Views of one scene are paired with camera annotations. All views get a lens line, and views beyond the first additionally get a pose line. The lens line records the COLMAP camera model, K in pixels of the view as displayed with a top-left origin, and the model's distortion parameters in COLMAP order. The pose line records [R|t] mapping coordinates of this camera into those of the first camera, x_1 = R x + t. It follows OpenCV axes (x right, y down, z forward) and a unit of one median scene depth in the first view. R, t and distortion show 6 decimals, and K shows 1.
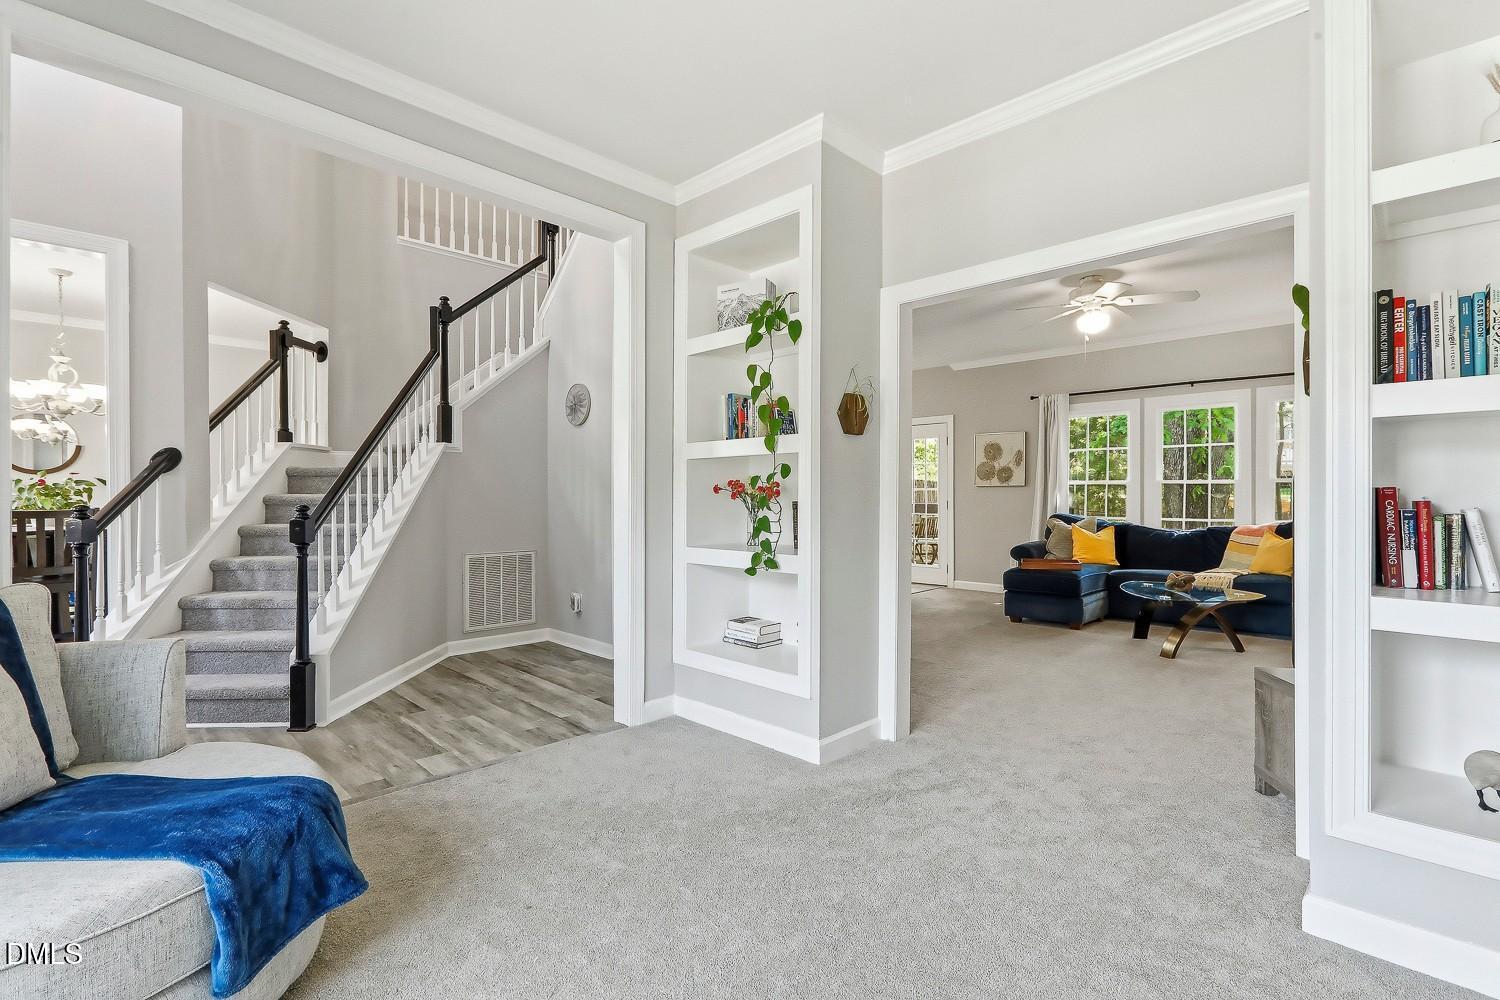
lens RADIAL K [[685.4, 0, 757.9], [0, 685.4, 496.9], [0, 0, 1]] dist [0.000024, 0.004122]
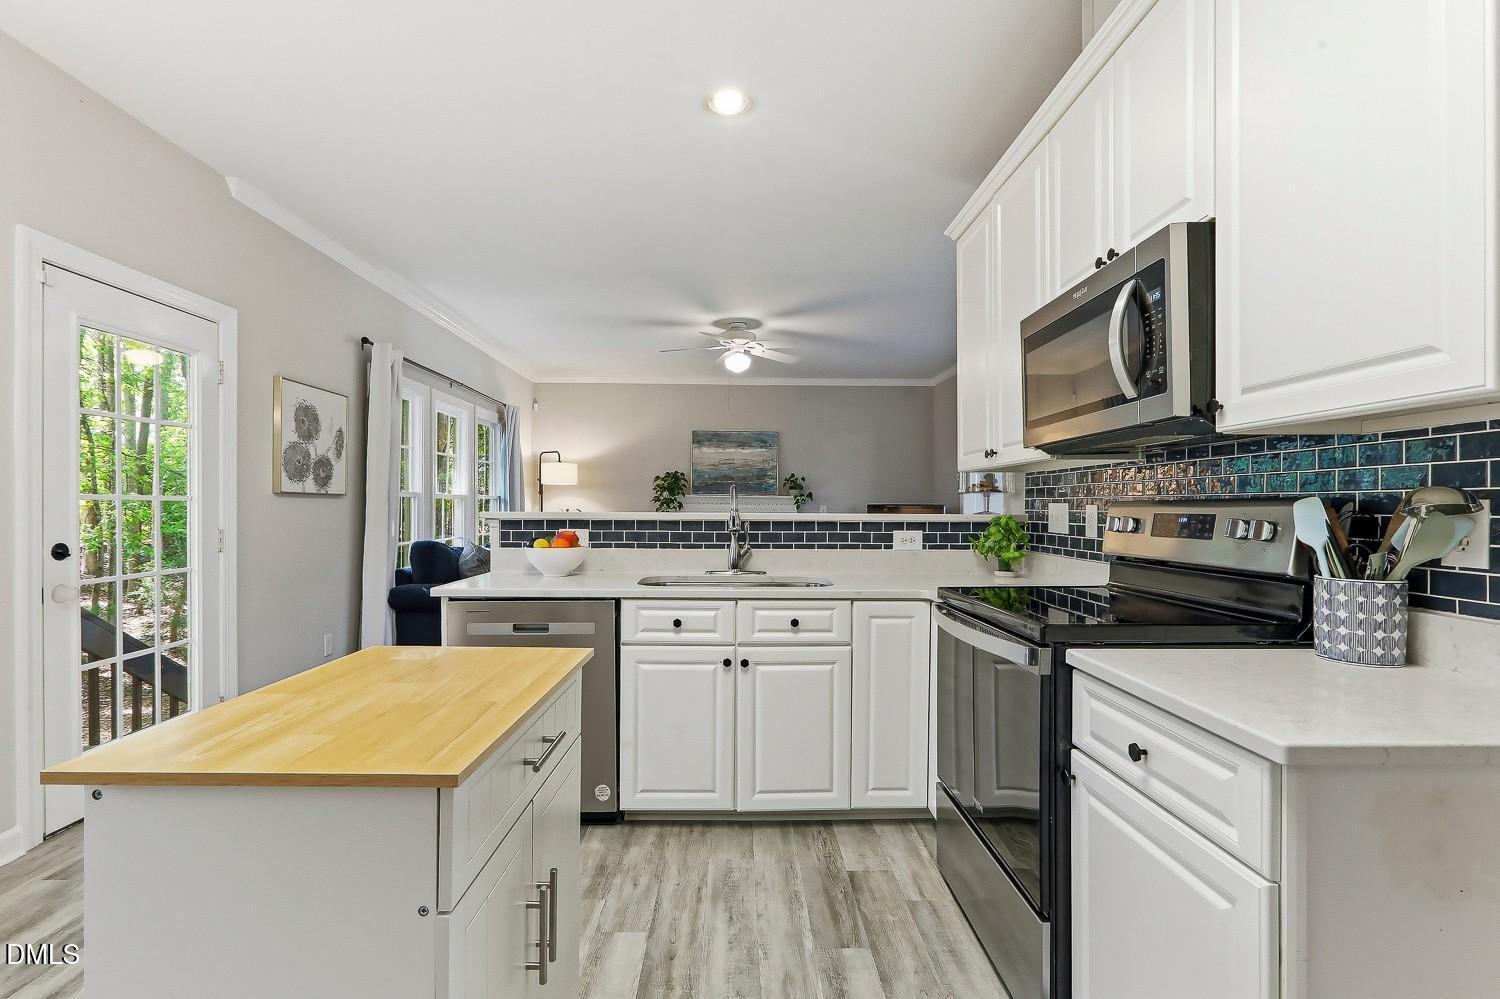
lens RADIAL K [[685.4, 0, 747.6], [0, 685.4, 505.6], [0, 0, 1]] dist [0.000024, 0.004122]
pose [[-0.725267, 0.004902, 0.688451, -0.437130], [0.002015, 0.999985, -0.004998, -0.010601], [-0.688465, -0.002237, -0.725266, 2.396250]]
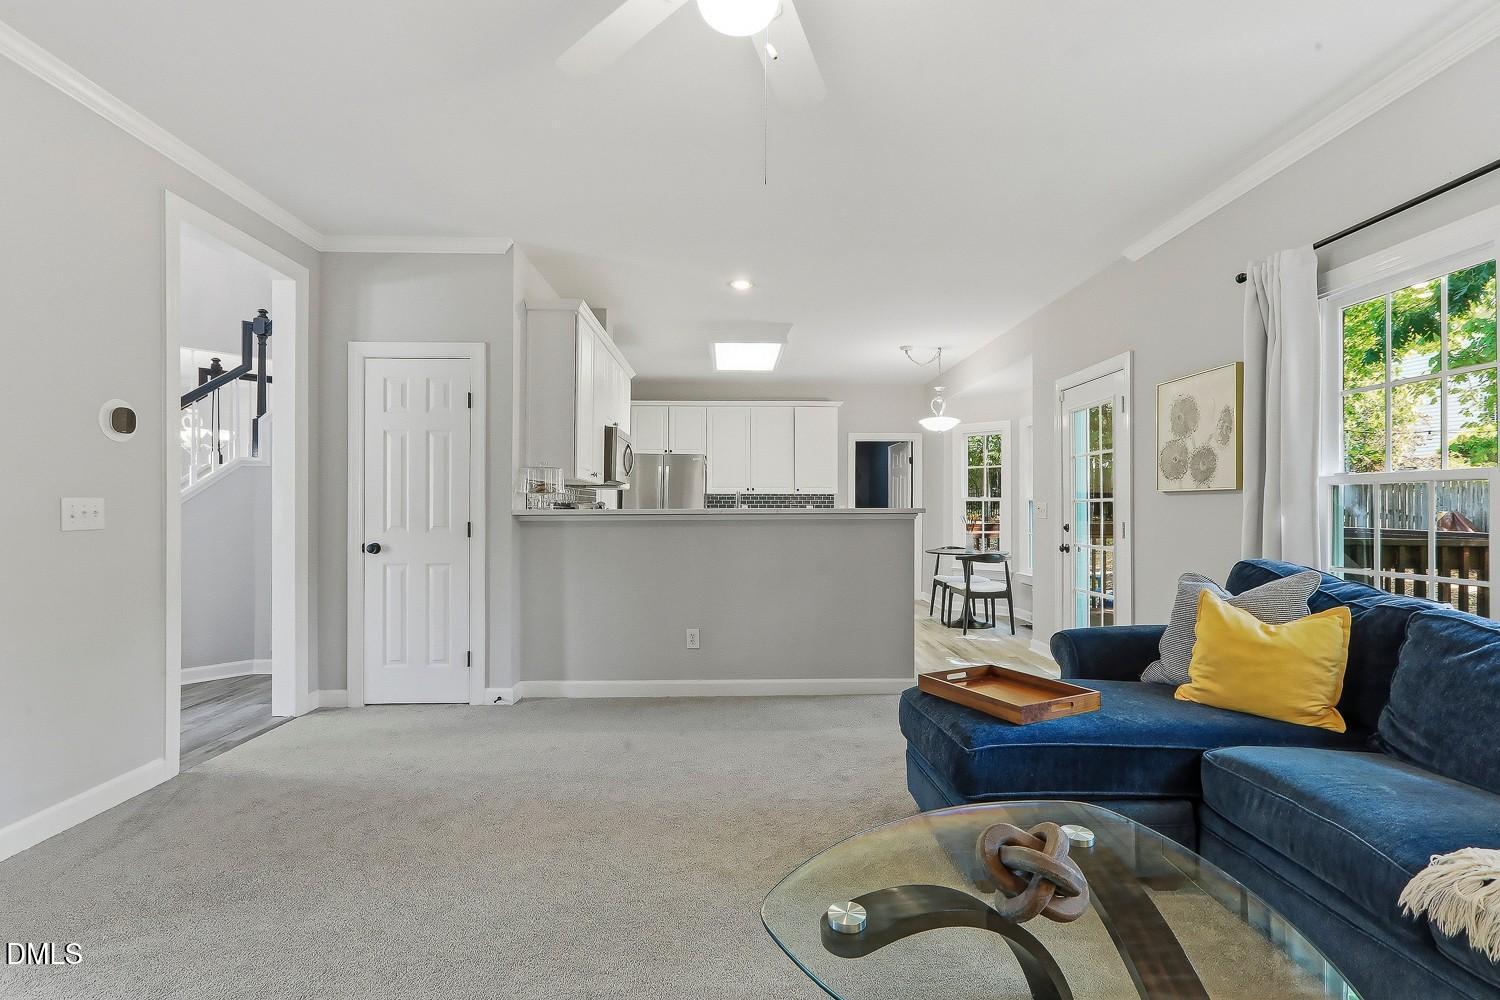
lens RADIAL K [[685.4, 0, 750.0], [0, 685.4, 506.9], [0, 0, 1]] dist [0.000024, 0.004122]
pose [[0.727781, 0.001362, -0.685808, 0.940794], [0.000589, 0.999996, 0.002611, -0.014824], [0.685809, -0.002304, 0.727778, 0.992050]]
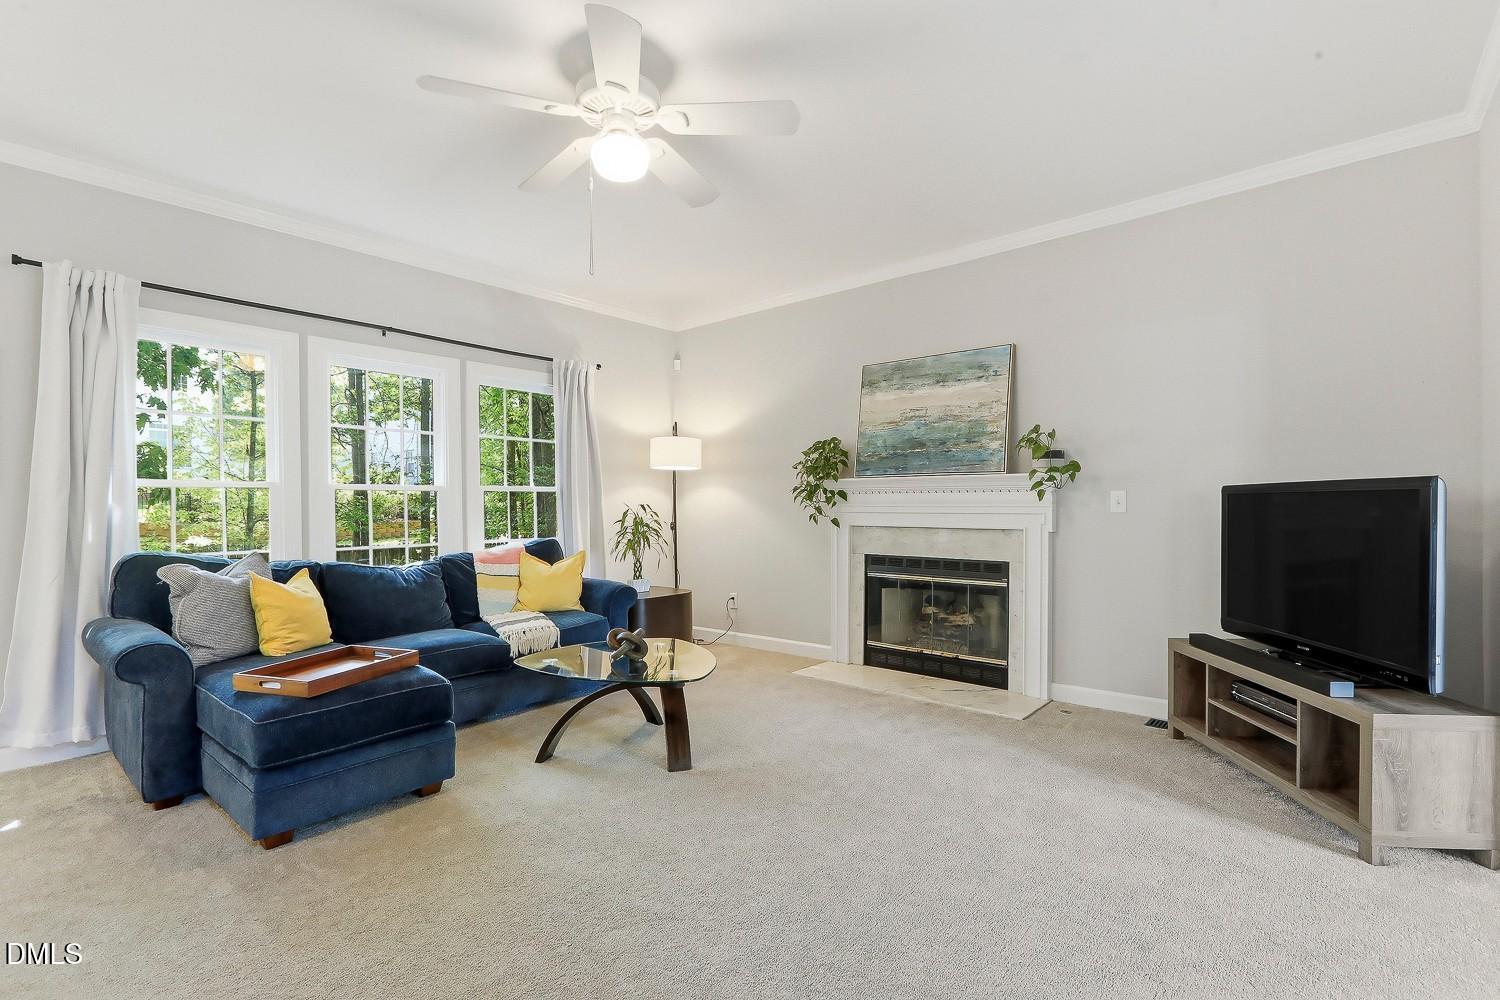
lens RADIAL K [[685.4, 0, 753.6], [0, 685.4, 506.4], [0, 0, 1]] dist [0.000024, 0.004122]
pose [[-0.085684, 0.006421, 0.996302, -0.037323], [0.008374, 0.999949, -0.005724, 0.001026], [-0.996287, 0.007853, -0.085733, 1.249310]]
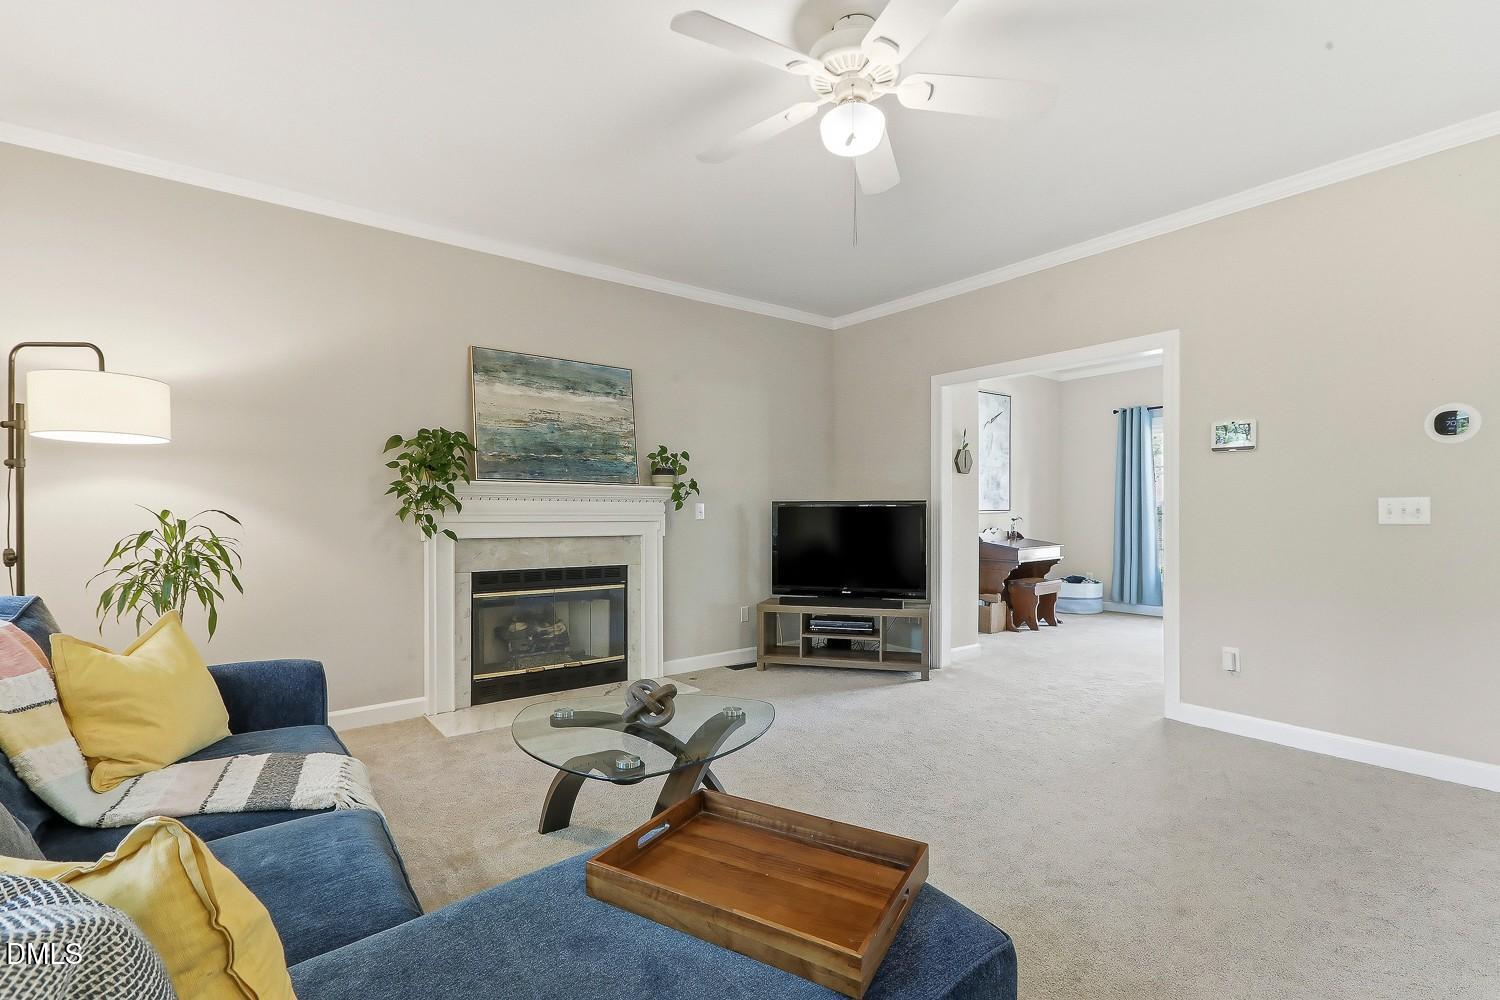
lens RADIAL K [[685.4, 0, 743.4], [0, 685.4, 511.8], [0, 0, 1]] dist [0.000024, 0.004122]
pose [[-0.992154, 0.010524, 0.124576, 0.648707], [0.010613, 0.999944, 0.000051, -0.005005], [-0.124568, 0.001373, -0.992210, 1.916182]]
